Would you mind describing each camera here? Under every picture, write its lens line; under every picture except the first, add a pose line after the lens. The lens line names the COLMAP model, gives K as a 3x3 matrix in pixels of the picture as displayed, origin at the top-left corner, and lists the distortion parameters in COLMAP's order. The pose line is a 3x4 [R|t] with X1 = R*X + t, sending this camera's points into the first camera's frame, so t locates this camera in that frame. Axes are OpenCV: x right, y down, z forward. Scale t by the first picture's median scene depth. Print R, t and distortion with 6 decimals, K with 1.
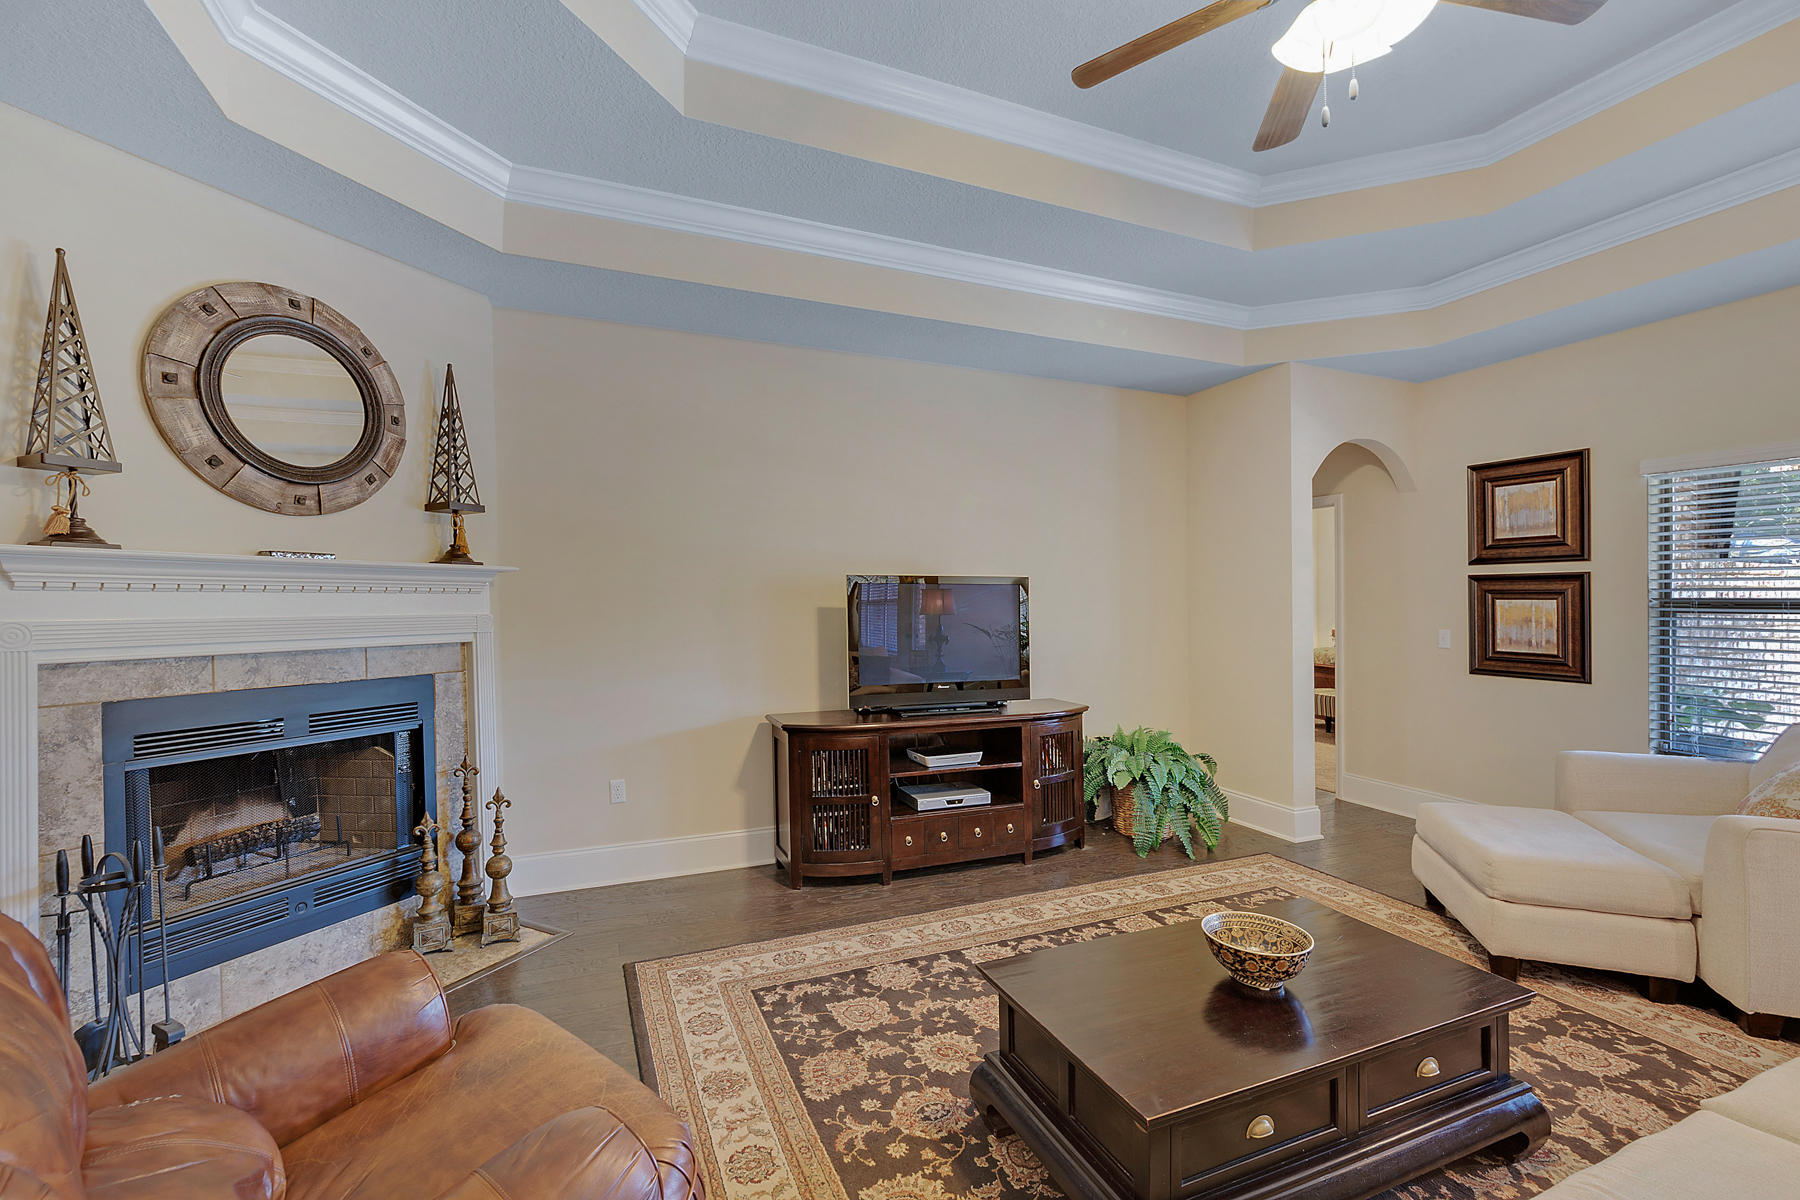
lens RADIAL K [[748.1, 0, 872.9], [0, 748.1, 602.1], [0, 0, 1]] dist [-0.010295, 0.001130]
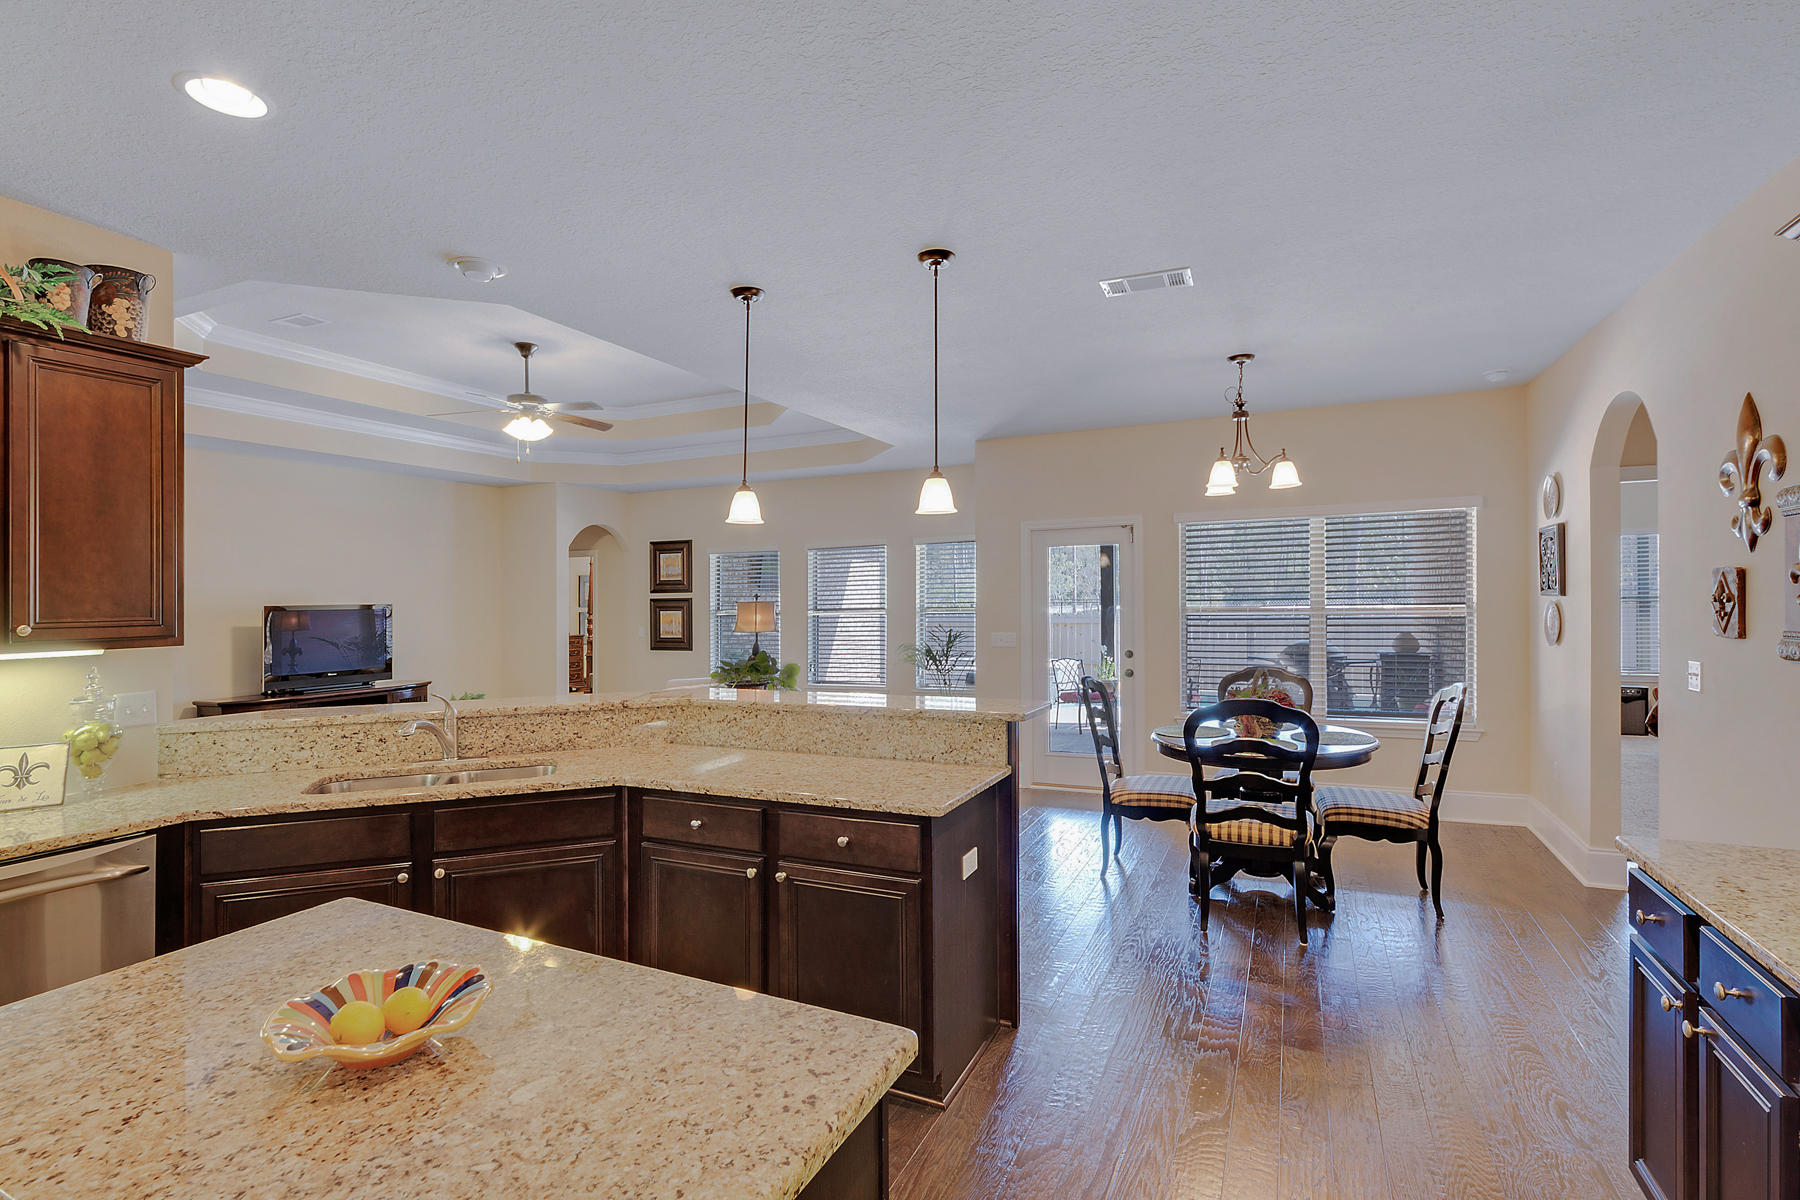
lens RADIAL K [[870.7, 0, 906.4], [0, 870.7, 599.1], [0, 0, 1]] dist [-0.000748, -0.001039]
pose [[0.720108, -0.007448, 0.693822, -0.386896], [0.012612, 0.999918, -0.002355, -0.030107], [-0.693747, 0.010446, 0.720143, -1.487644]]
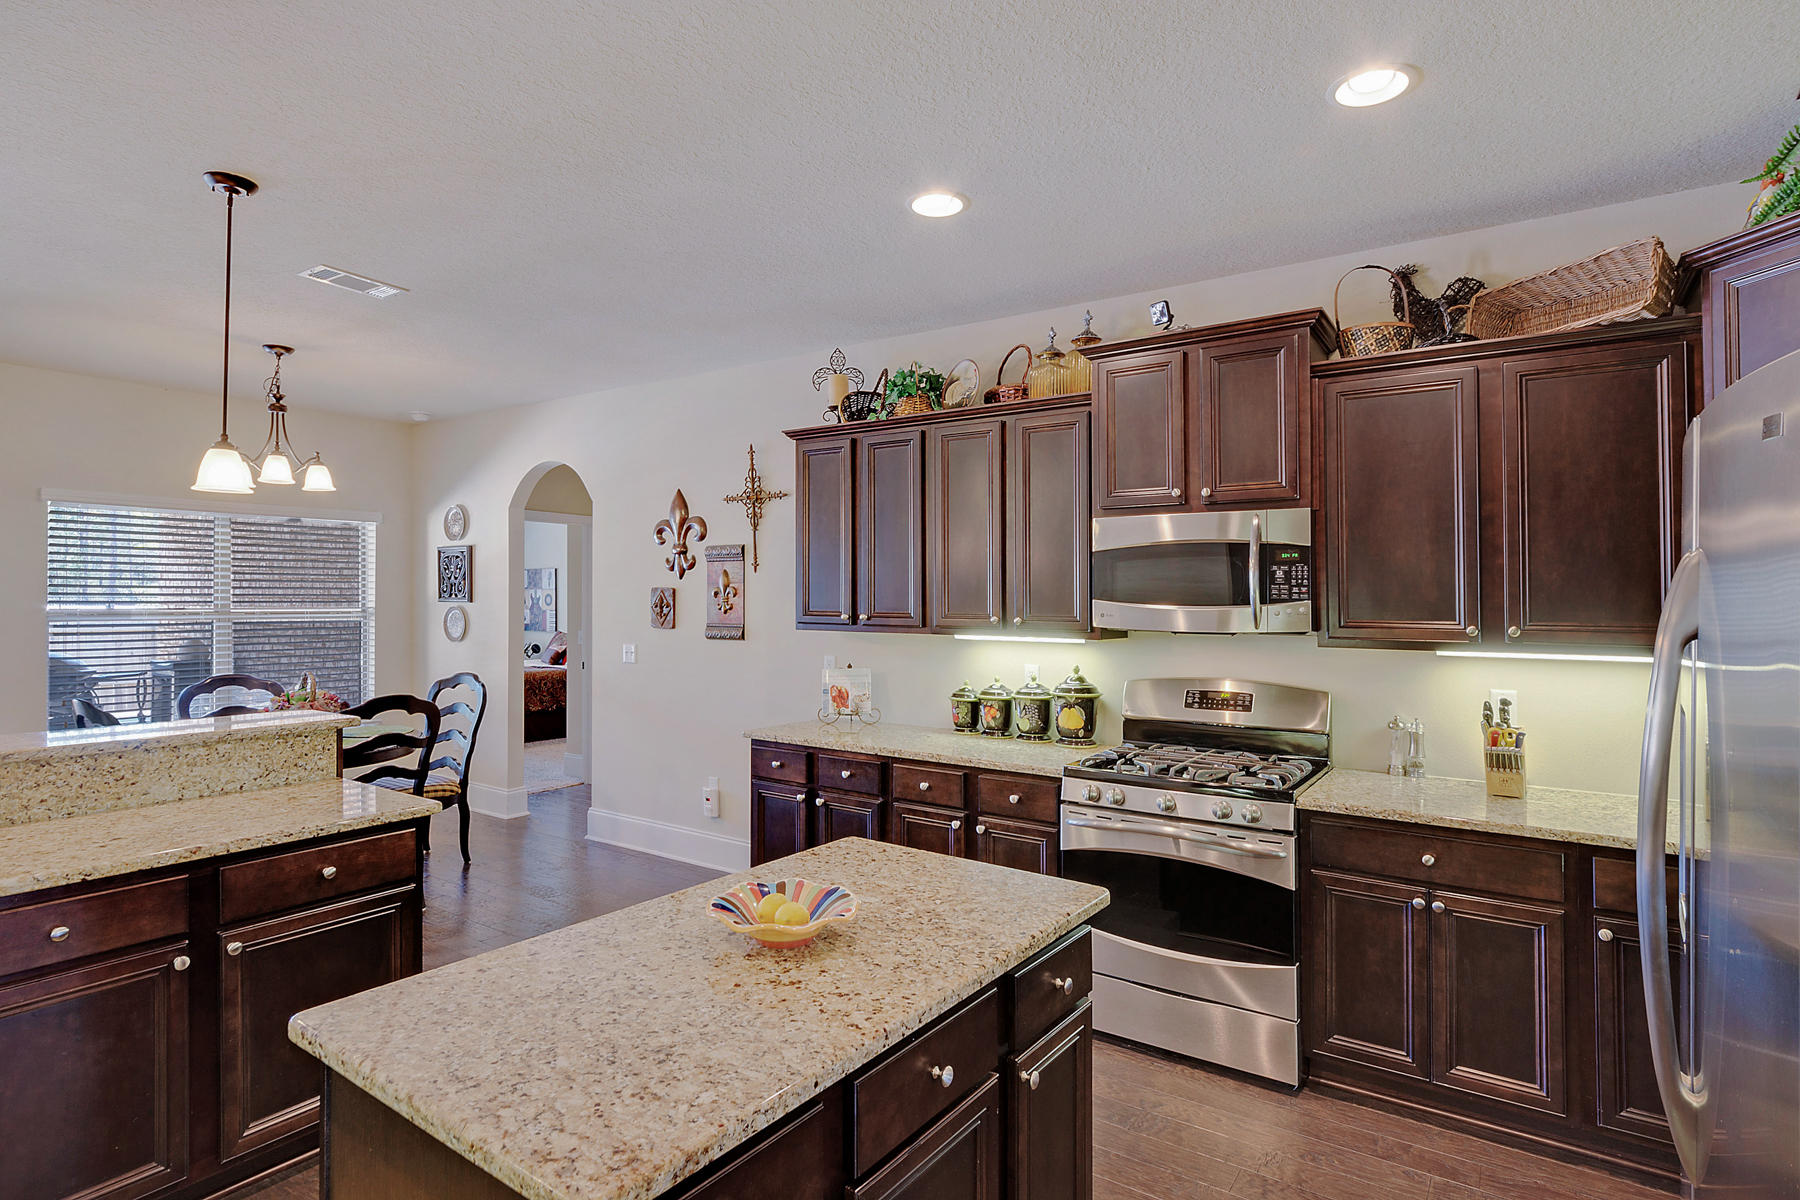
lens RADIAL K [[913.3, 0, 924.2], [0, 913.3, 605.2], [0, 0, 1]] dist [-0.009339, -0.001303]
pose [[-0.584613, -0.005839, 0.811291, -0.760858], [-0.005040, 0.999981, 0.003565, -0.030634], [-0.811297, -0.002004, -0.584631, -0.809814]]
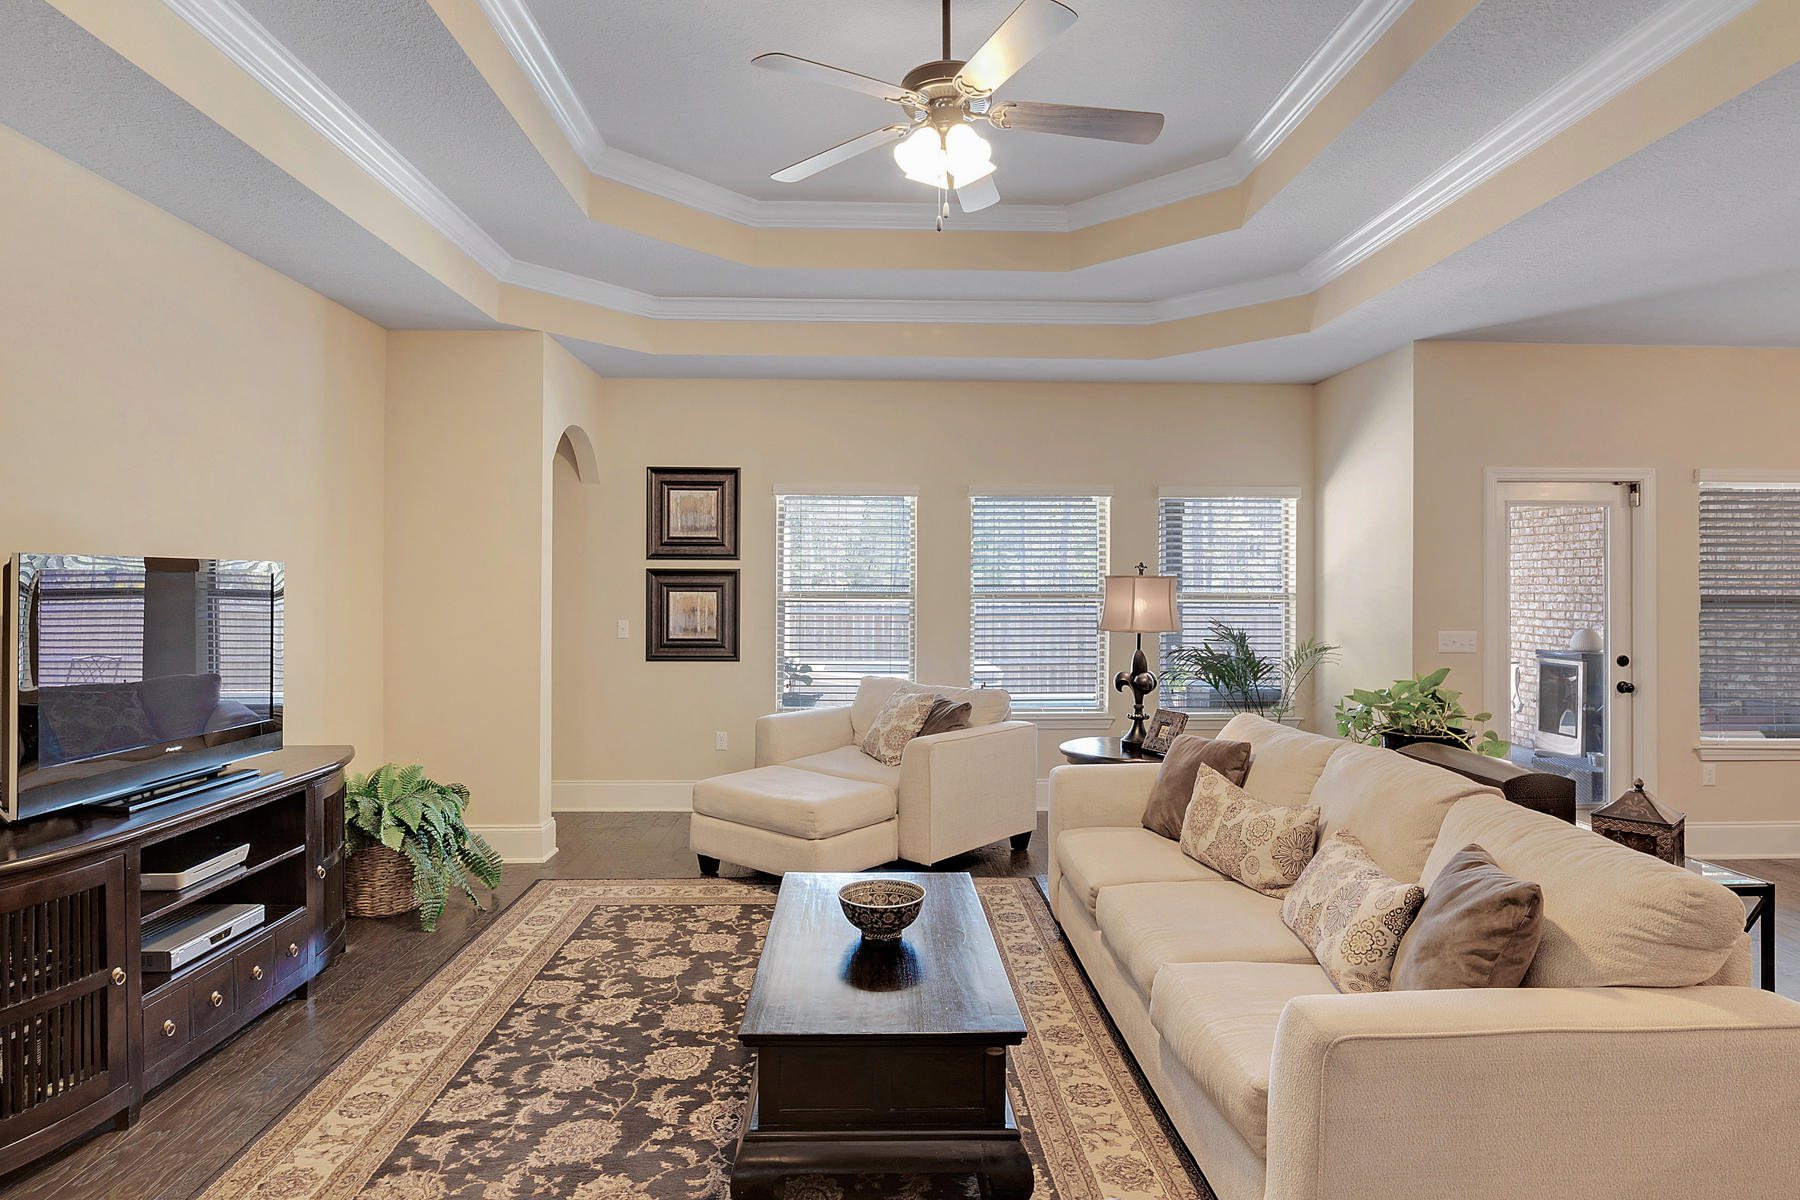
lens RADIAL K [[955.4, 0, 901.4], [0, 955.4, 578.9], [0, 0, 1]] dist [-0.010586, 0.000010]
pose [[0.331880, 0.008096, 0.943287, -0.513470], [-0.004914, 0.999964, -0.006853, -0.019585], [-0.943309, -0.002361, 0.331908, 0.282704]]
